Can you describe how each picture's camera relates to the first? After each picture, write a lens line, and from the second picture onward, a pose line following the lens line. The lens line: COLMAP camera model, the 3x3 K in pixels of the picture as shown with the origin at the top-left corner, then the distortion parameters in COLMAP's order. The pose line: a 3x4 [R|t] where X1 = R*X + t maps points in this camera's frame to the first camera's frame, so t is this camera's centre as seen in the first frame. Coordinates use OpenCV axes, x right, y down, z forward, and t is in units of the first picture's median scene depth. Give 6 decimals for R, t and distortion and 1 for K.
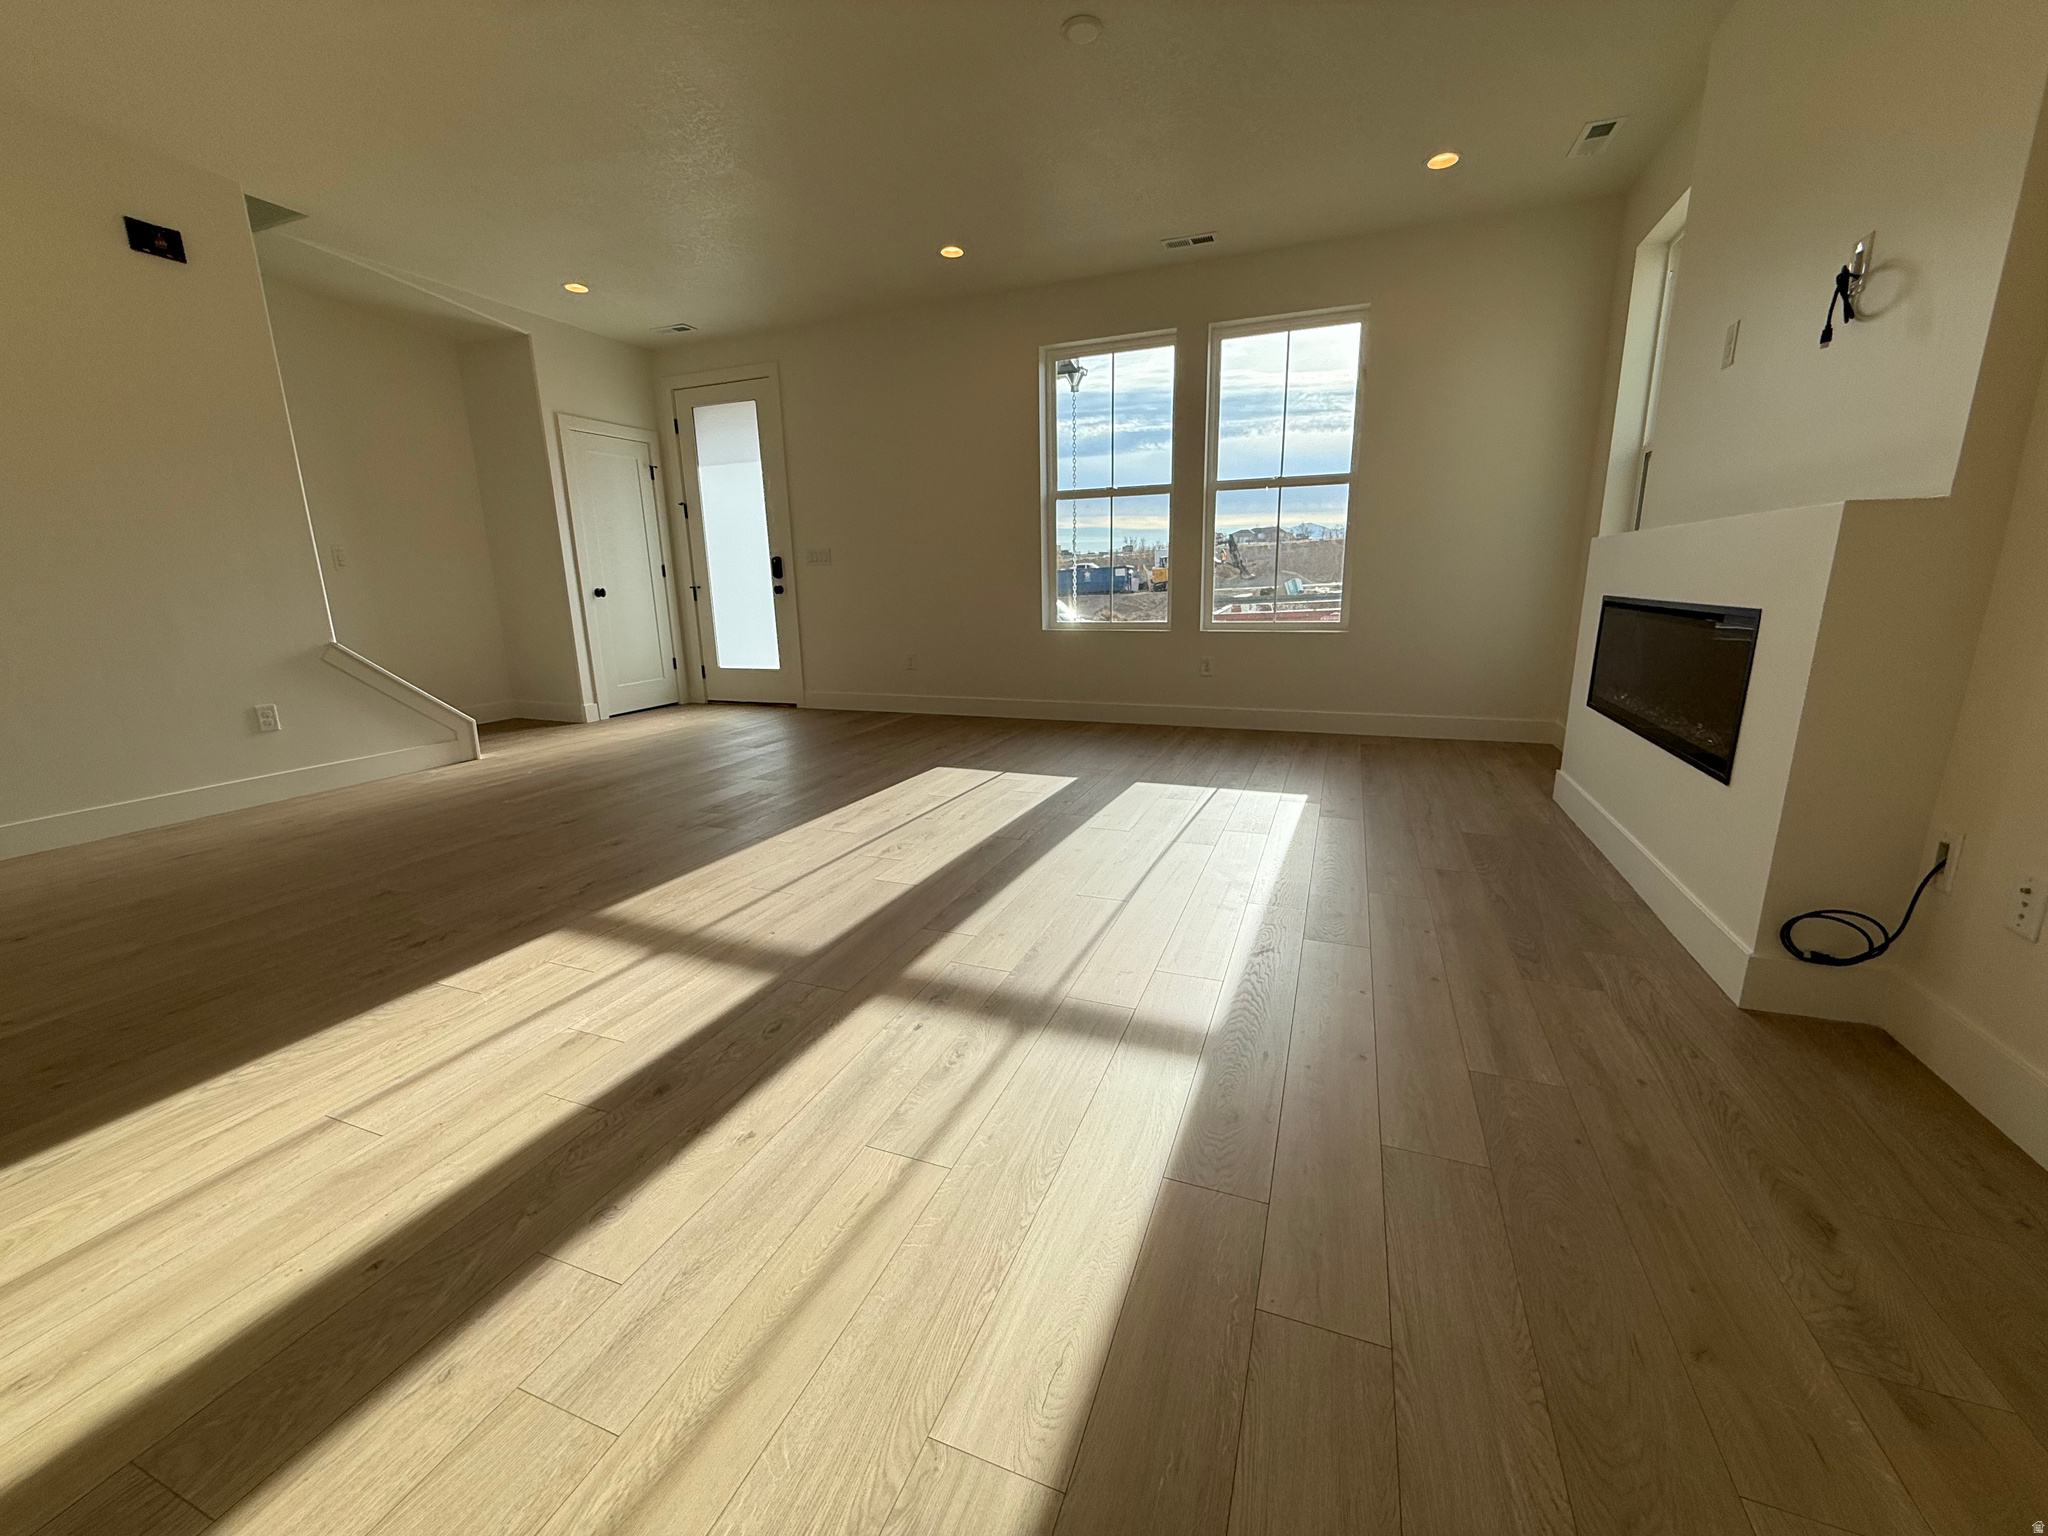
lens RADIAL K [[817.2, 0, 1018.8], [0, 817.2, 766.3], [0, 0, 1]] dist [-0.000856, 0.000081]
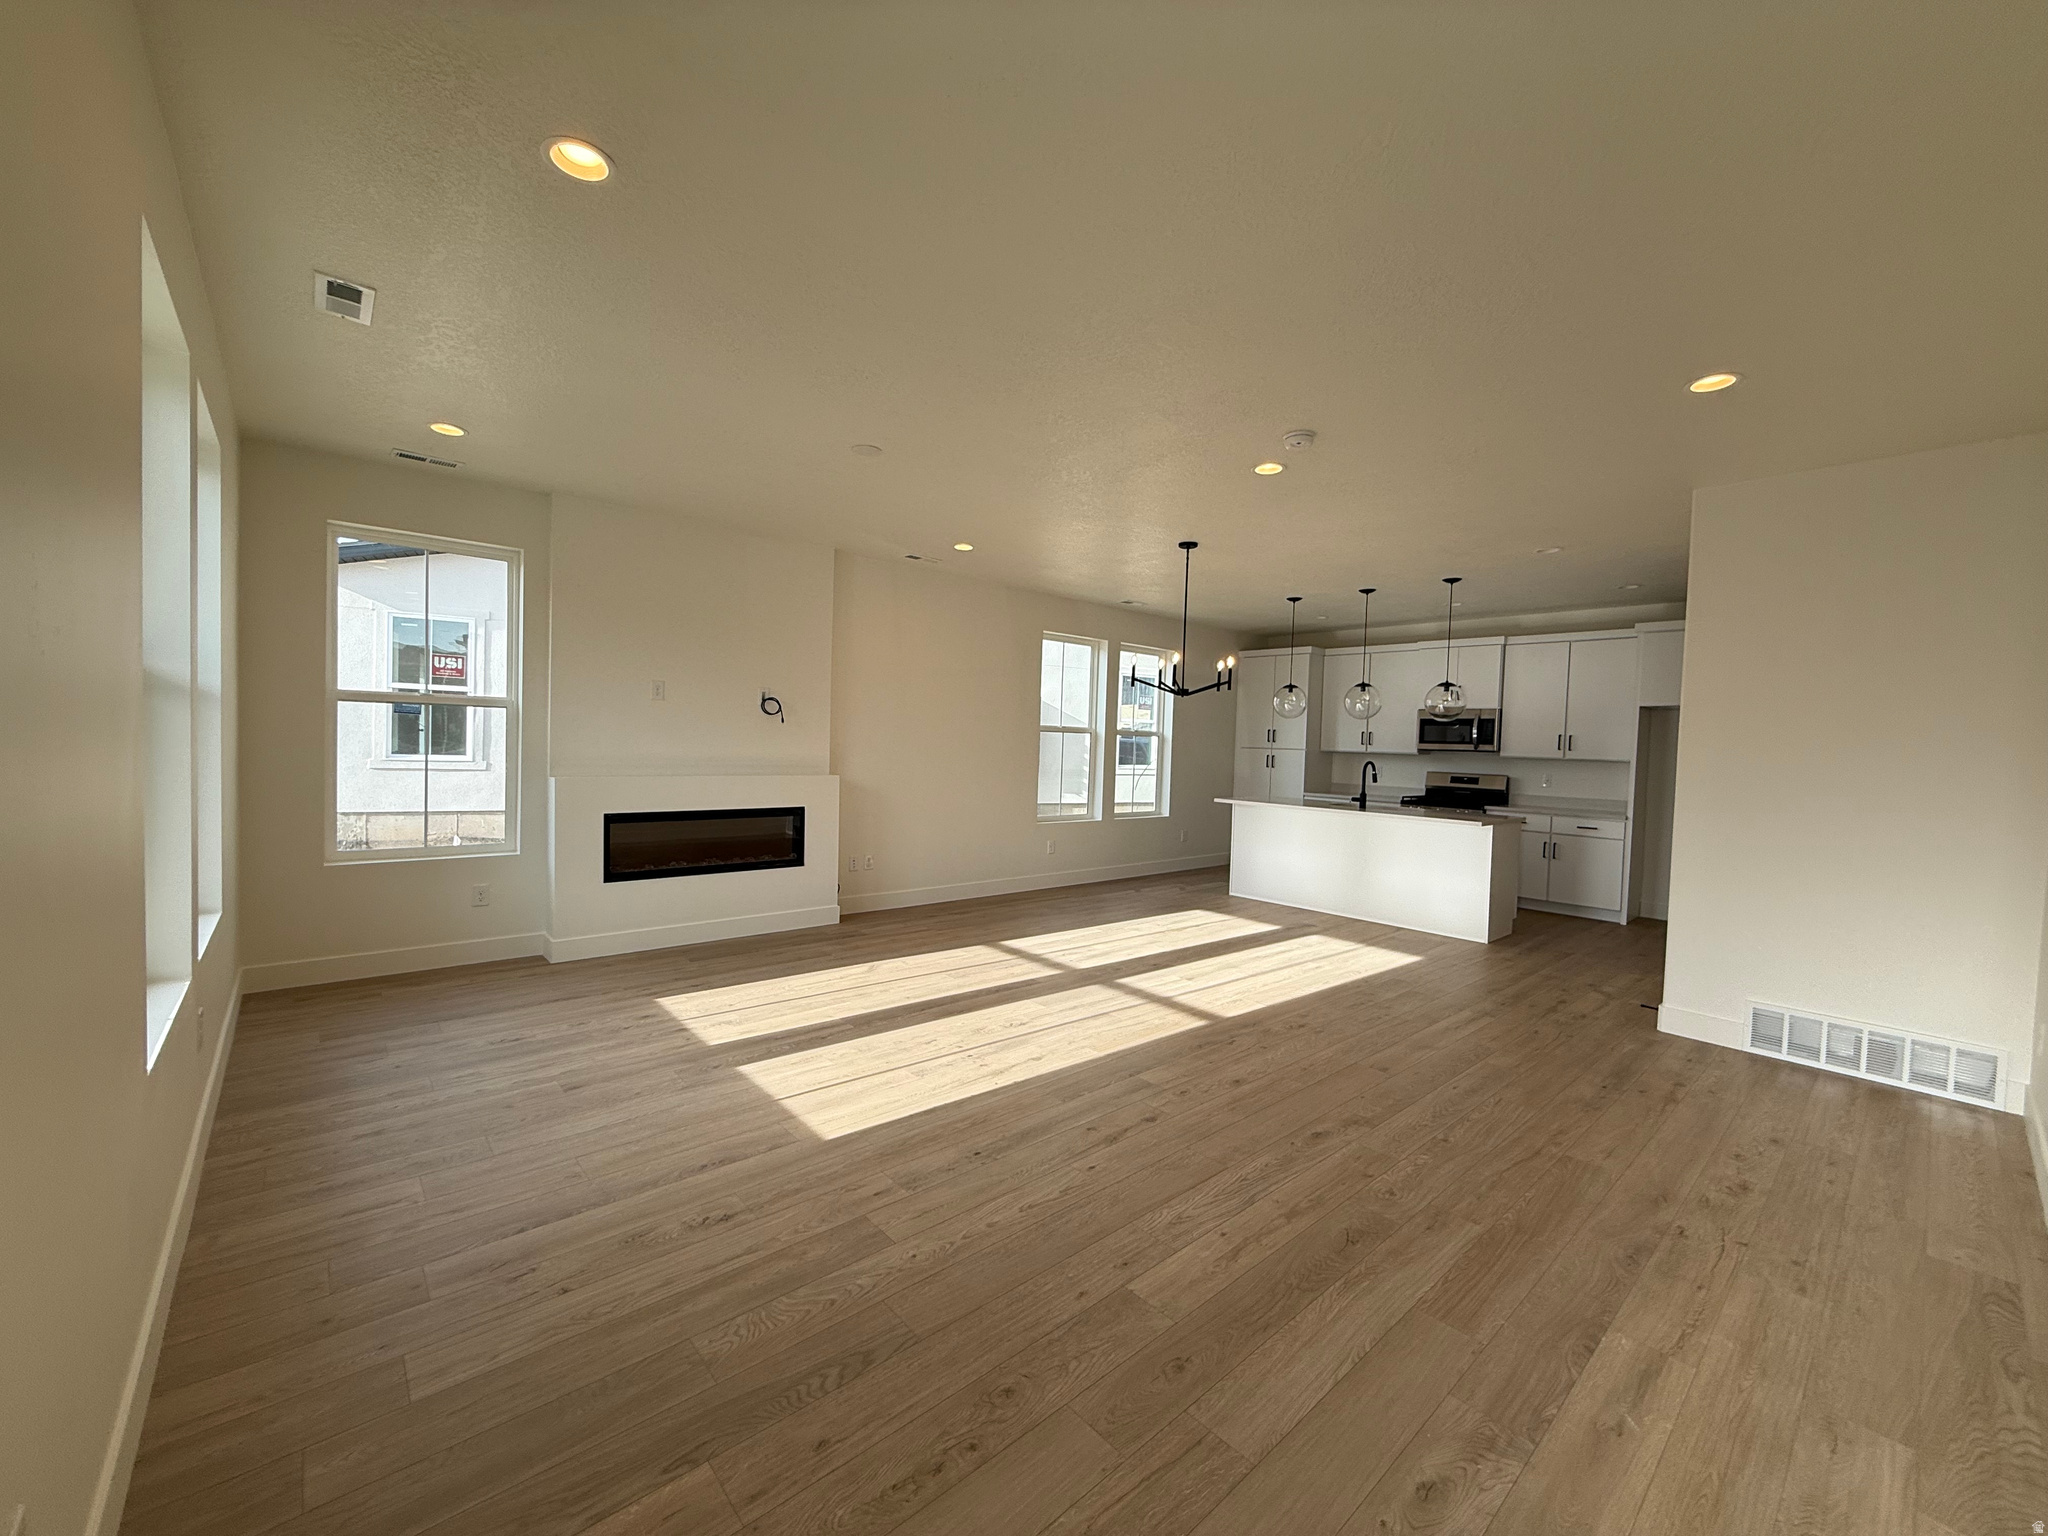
lens RADIAL K [[817.2, 0, 1018.8], [0, 817.2, 766.3], [0, 0, 1]] dist [-0.000856, 0.000081]
pose [[-0.891661, -0.023150, 0.452111, -0.885773], [0.088700, 0.970400, 0.224626, -0.713470], [-0.443928, 0.240392, -0.863215, 2.426476]]
